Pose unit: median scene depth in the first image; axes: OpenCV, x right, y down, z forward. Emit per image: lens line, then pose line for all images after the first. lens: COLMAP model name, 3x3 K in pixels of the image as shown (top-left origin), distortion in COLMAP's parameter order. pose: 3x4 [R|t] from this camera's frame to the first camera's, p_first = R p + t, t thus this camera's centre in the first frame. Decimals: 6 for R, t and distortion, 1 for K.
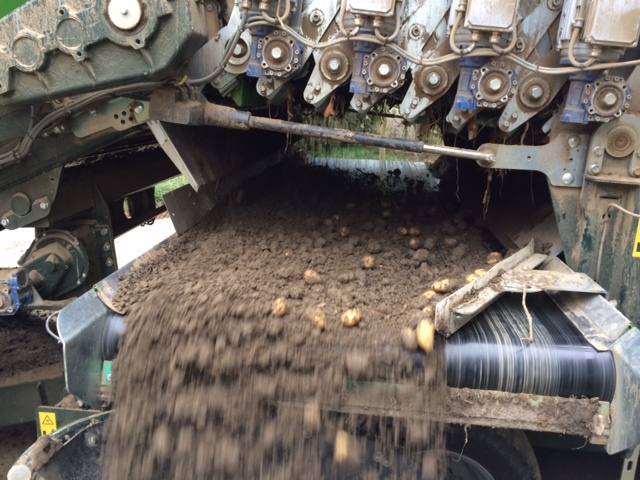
lens RADIAL K [[550.5, 0, 320.0], [0, 550.5, 240.0], [0, 0, 1]] dist [0.084834, -0.121001]
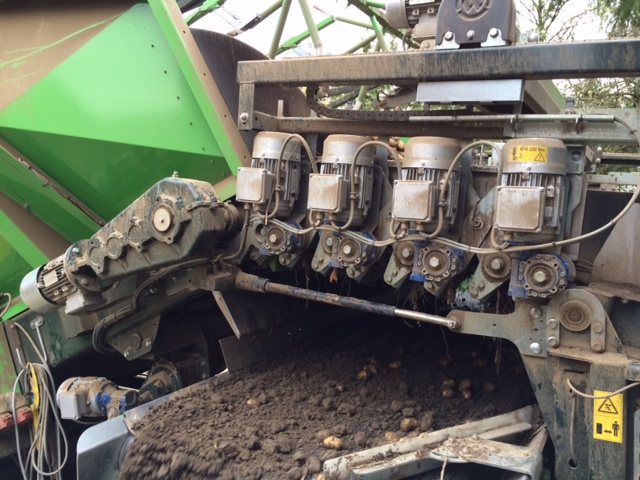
lens RADIAL K [[550.5, 0, 320.0], [0, 550.5, 240.0], [0, 0, 1]] dist [0.084834, -0.121001]
pose [[0.908768, -0.024181, -0.416602, 0.533174], [-0.063718, 0.978573, -0.195793, -0.082630], [0.412409, 0.204475, 0.887755, -0.096713]]
